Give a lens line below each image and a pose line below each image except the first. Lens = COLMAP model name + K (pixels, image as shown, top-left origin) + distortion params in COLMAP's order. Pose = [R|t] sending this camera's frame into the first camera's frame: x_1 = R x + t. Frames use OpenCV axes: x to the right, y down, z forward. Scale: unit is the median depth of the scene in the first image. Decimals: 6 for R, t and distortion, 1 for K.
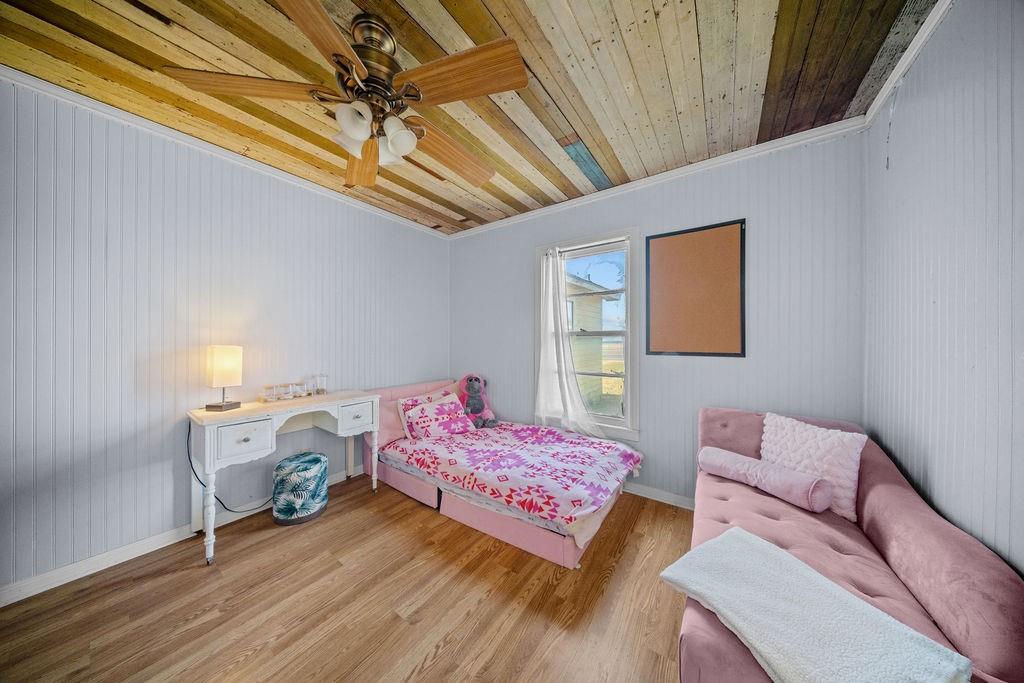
lens RADIAL K [[303.9, 0, 515.2], [0, 303.9, 338.7], [0, 0, 1]] dist [0.001514, 0.000062]
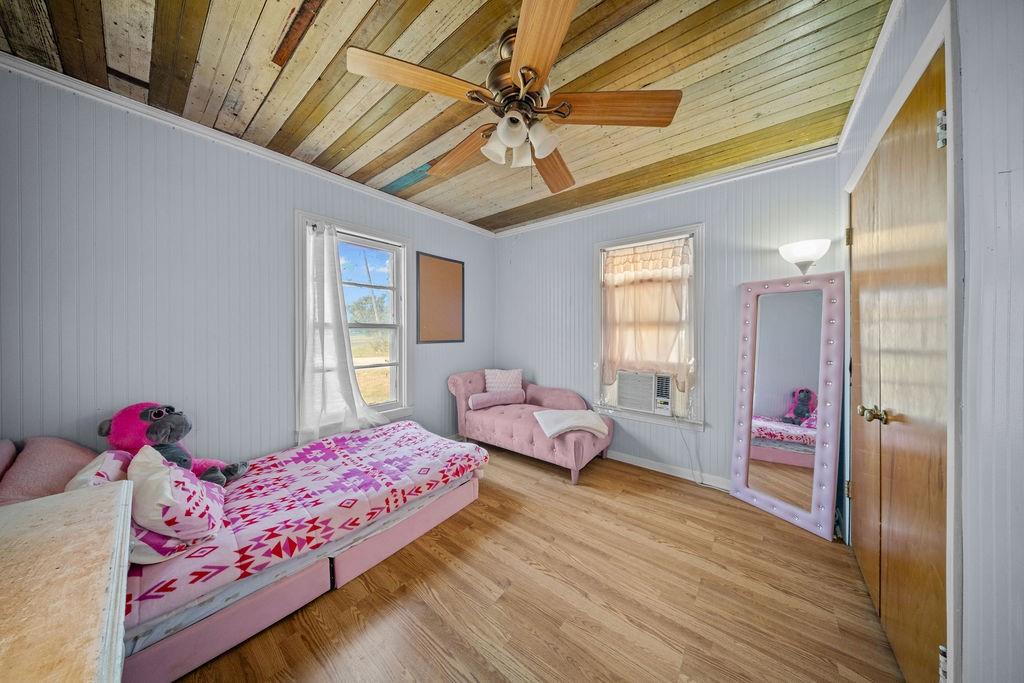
lens RADIAL K [[303.9, 0, 515.2], [0, 303.9, 338.7], [0, 0, 1]] dist [0.001514, 0.000062]
pose [[0.063356, -0.021830, 0.997752, -0.831439], [0.001614, 0.999762, 0.021772, 0.001953], [-0.997990, 0.000231, 0.063376, 0.525059]]
